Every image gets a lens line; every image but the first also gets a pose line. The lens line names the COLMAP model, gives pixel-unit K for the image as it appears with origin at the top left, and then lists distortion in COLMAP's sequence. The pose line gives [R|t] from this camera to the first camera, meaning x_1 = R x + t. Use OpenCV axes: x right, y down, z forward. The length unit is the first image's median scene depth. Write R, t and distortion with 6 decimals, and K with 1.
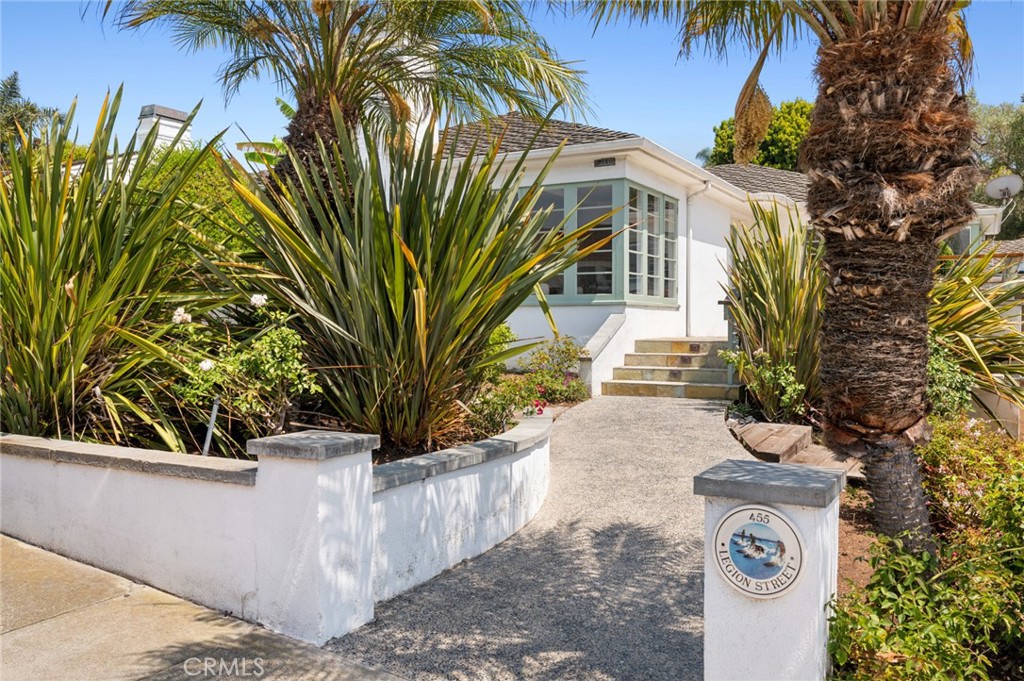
lens RADIAL K [[877.3, 0, 512.5], [0, 877.3, 332.9], [0, 0, 1]] dist [0.001897, 0.001725]
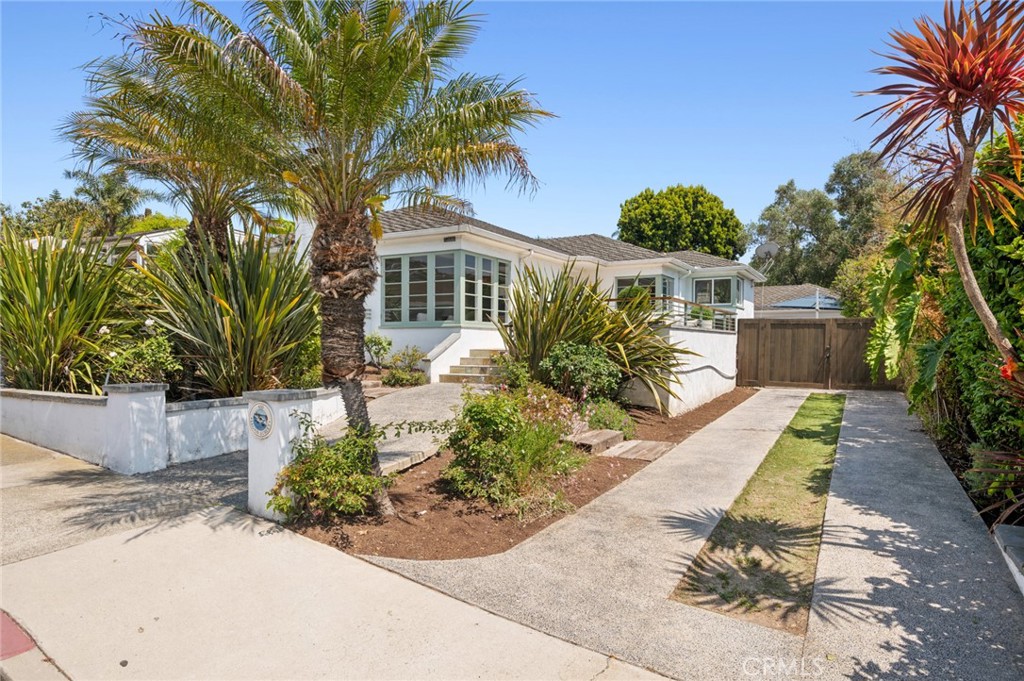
lens RADIAL K [[640.9, 0, 510.6], [0, 640.9, 347.5], [0, 0, 1]] dist [0.002859, -0.001197]
pose [[0.999955, 0.001953, 0.009318, 0.288402], [-0.001924, 0.999993, -0.003057, 0.012243], [-0.009323, 0.003039, 0.999952, -0.255313]]
